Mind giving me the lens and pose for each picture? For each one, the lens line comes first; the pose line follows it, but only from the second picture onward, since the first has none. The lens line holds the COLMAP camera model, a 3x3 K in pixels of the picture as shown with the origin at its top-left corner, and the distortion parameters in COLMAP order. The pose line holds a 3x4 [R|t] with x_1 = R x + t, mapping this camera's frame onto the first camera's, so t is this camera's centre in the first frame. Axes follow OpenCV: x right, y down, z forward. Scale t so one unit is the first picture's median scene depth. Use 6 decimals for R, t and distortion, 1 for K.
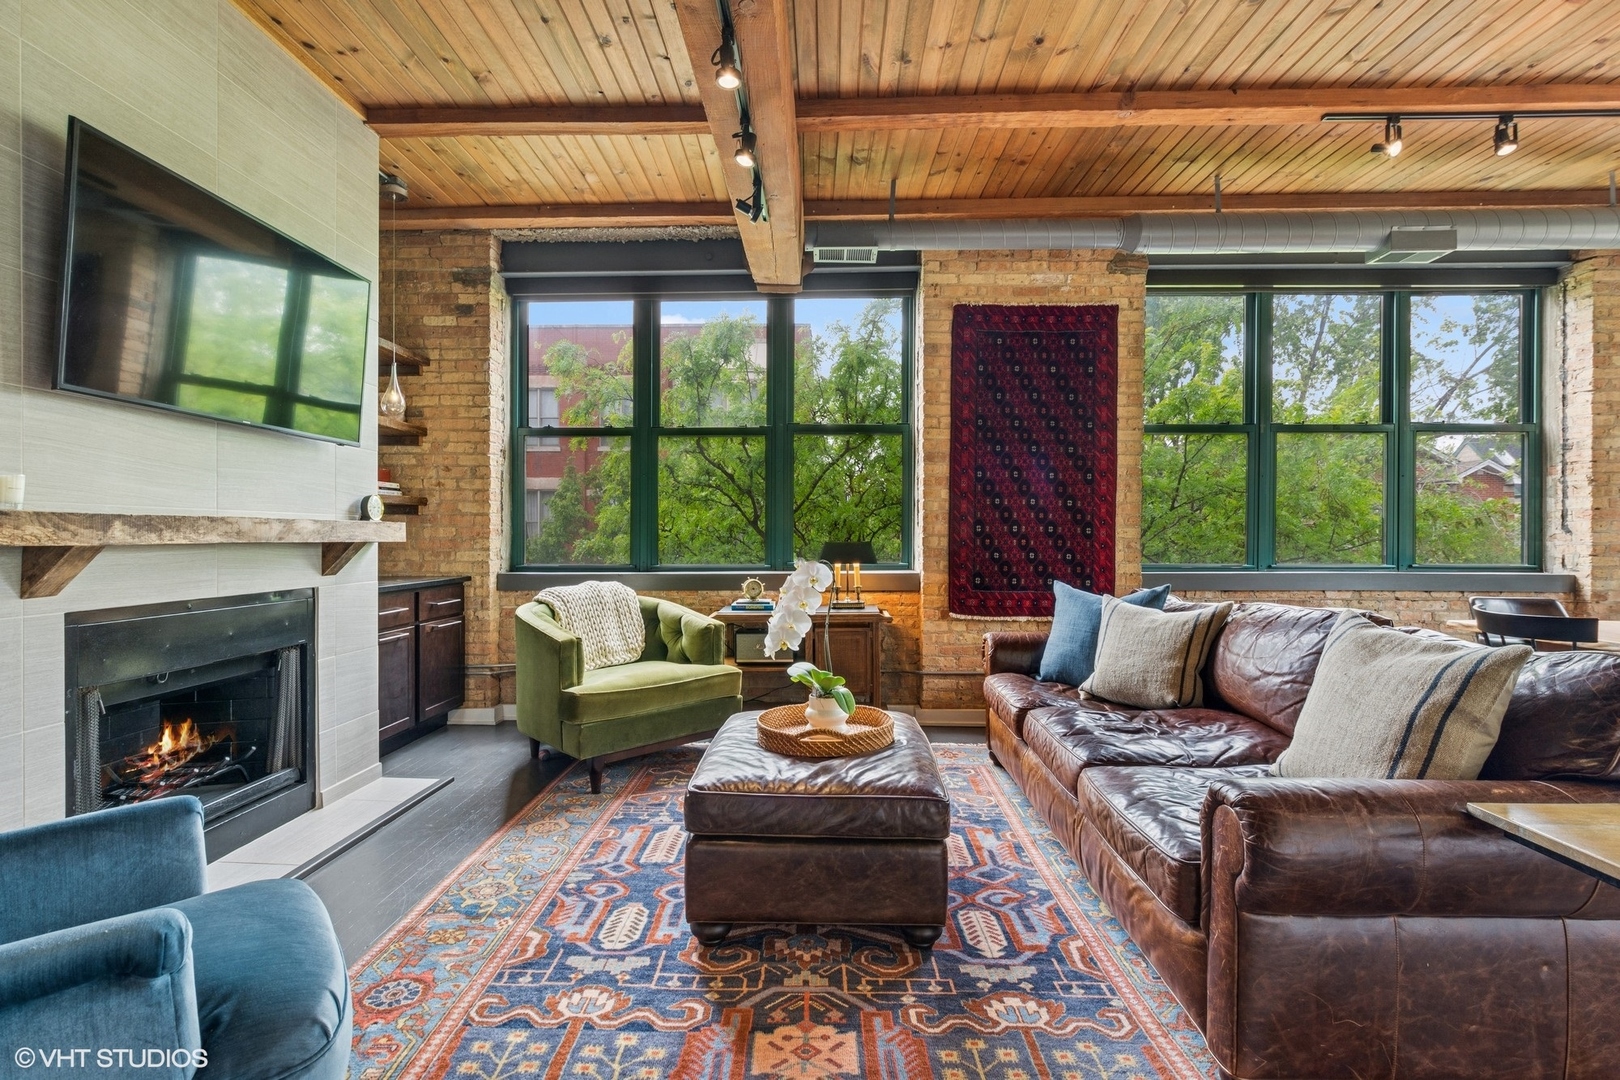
lens RADIAL K [[729.8, 0, 807.7], [0, 729.8, 543.7], [0, 0, 1]] dist [-0.000894, -0.001207]
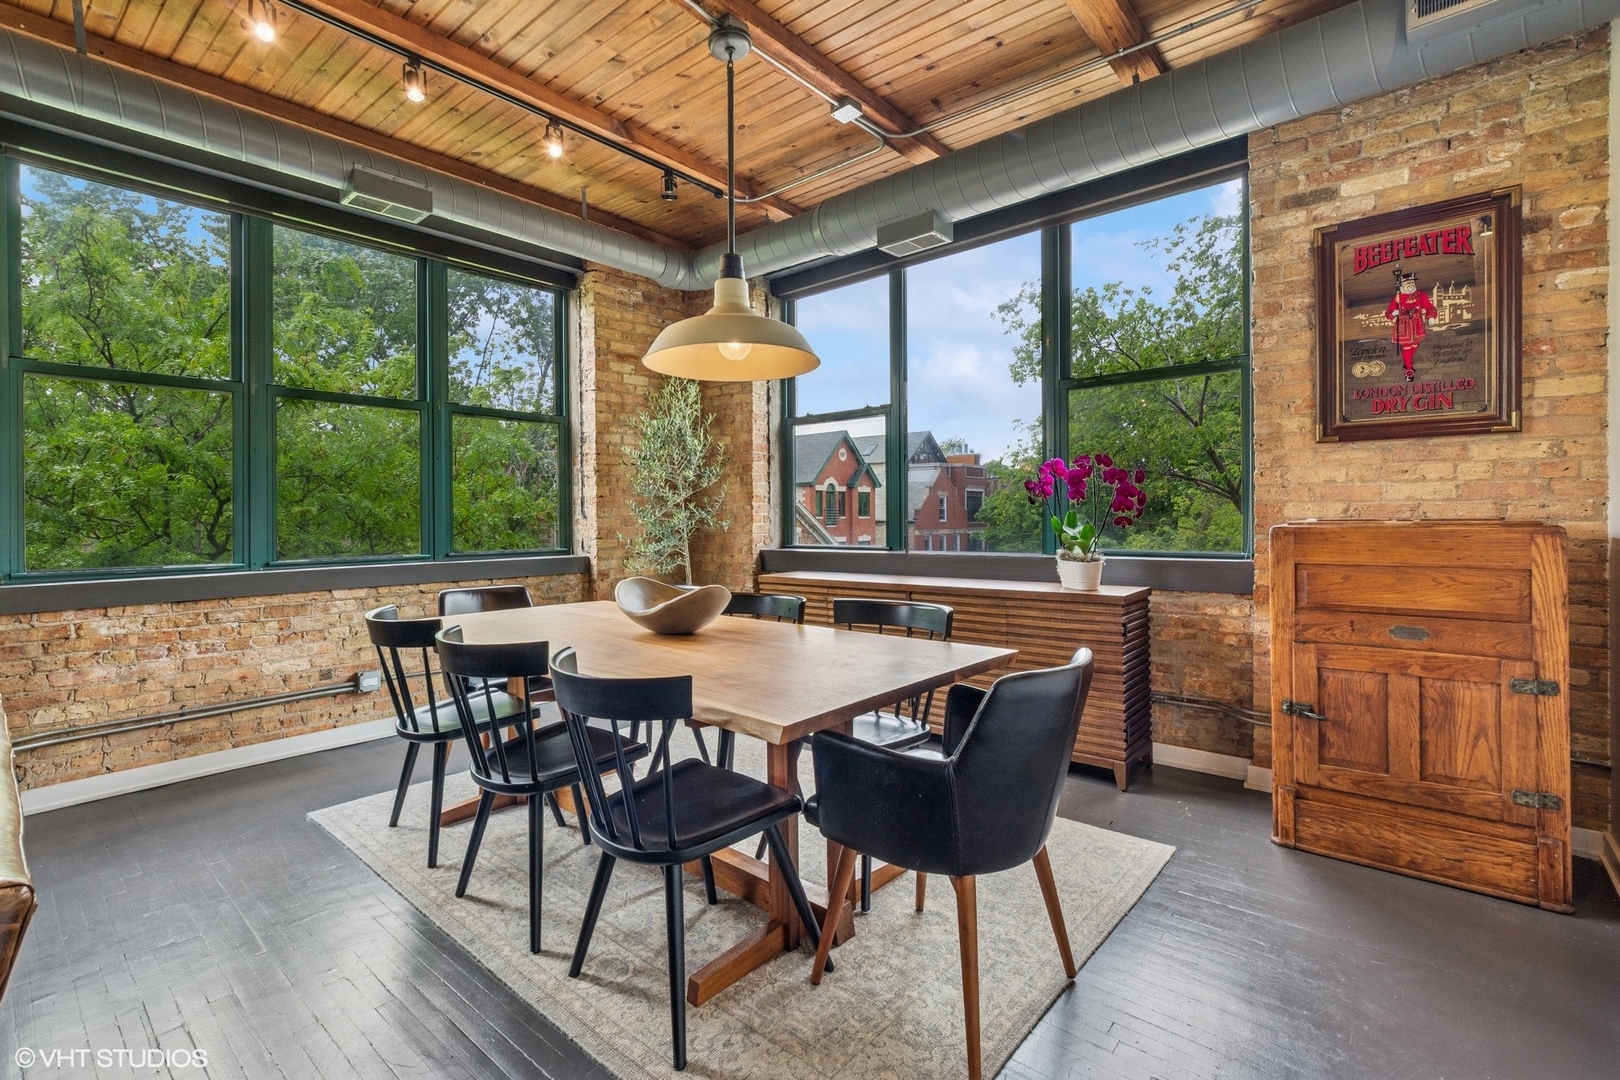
lens RADIAL K [[729.8, 0, 812.0], [0, 729.8, 517.4], [0, 0, 1]] dist [-0.000894, -0.001207]
pose [[0.636387, -0.007283, 0.771336, 0.427759], [0.015693, 0.999871, -0.003506, -0.007279], [-0.771211, 0.014336, 0.636419, 0.040785]]
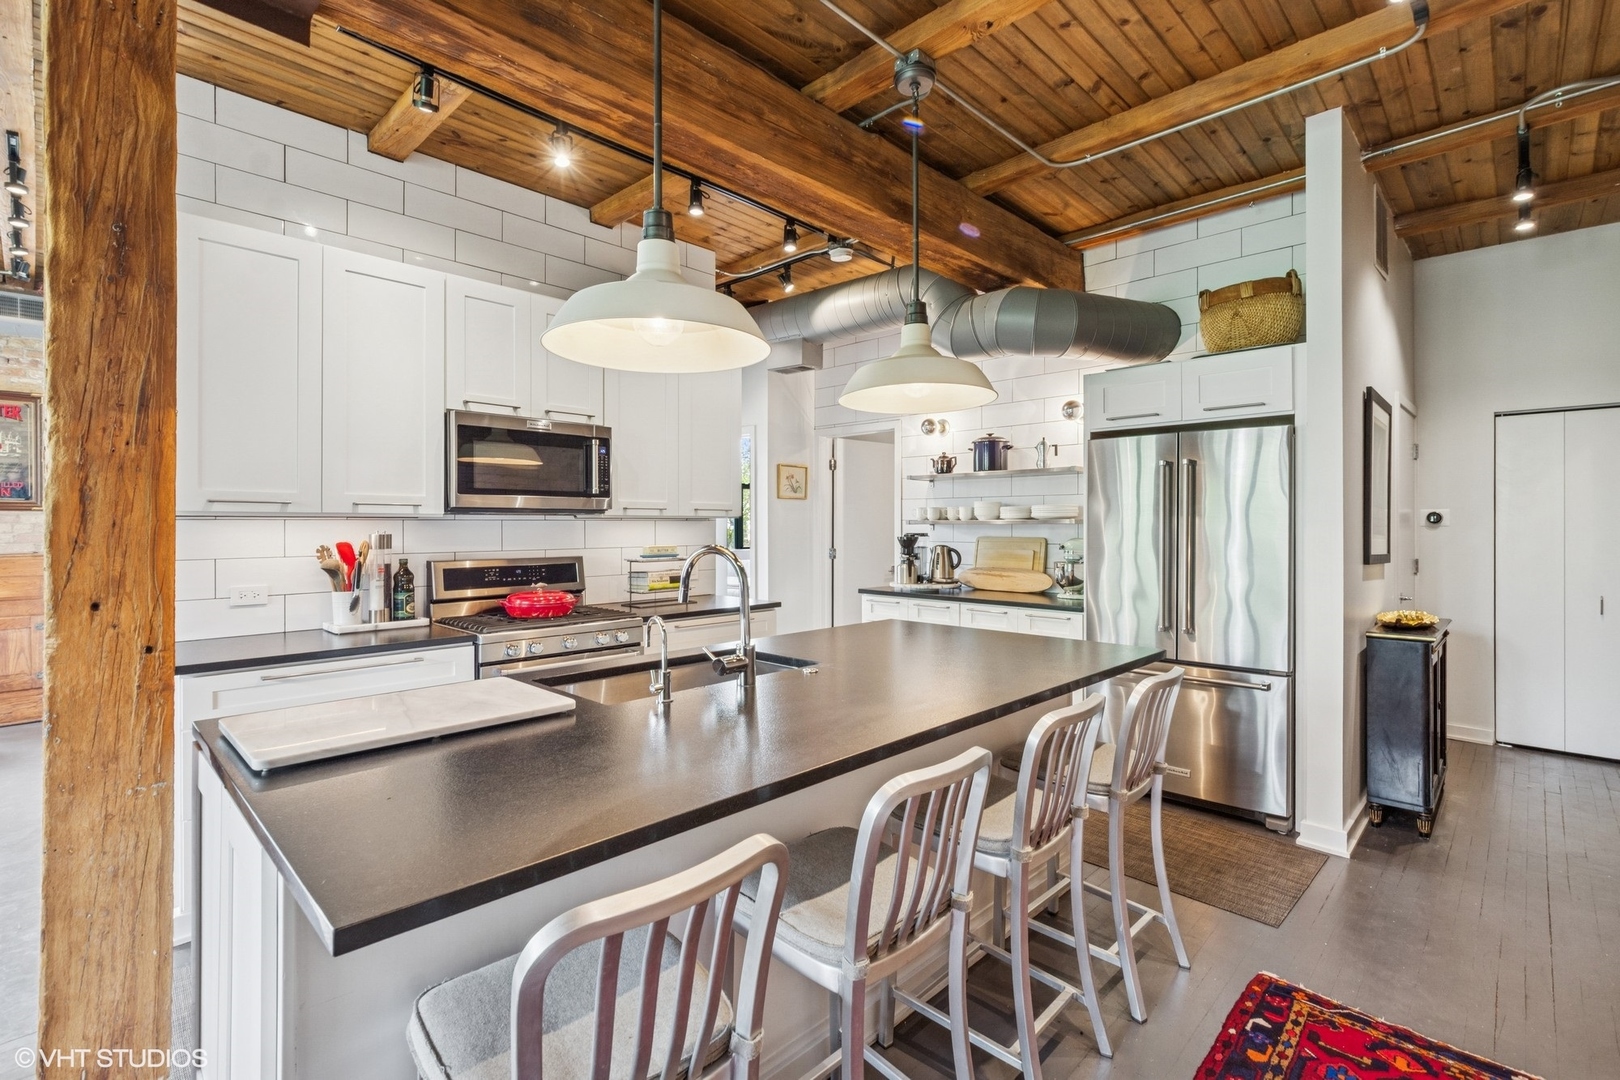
lens RADIAL K [[729.8, 0, 818.9], [0, 729.8, 529.2], [0, 0, 1]] dist [-0.000894, -0.001207]
pose [[-0.734362, -0.004370, 0.678744, -0.543676], [0.010002, 0.999801, 0.017259, -0.045817], [-0.678684, 0.019463, -0.734172, -0.008101]]
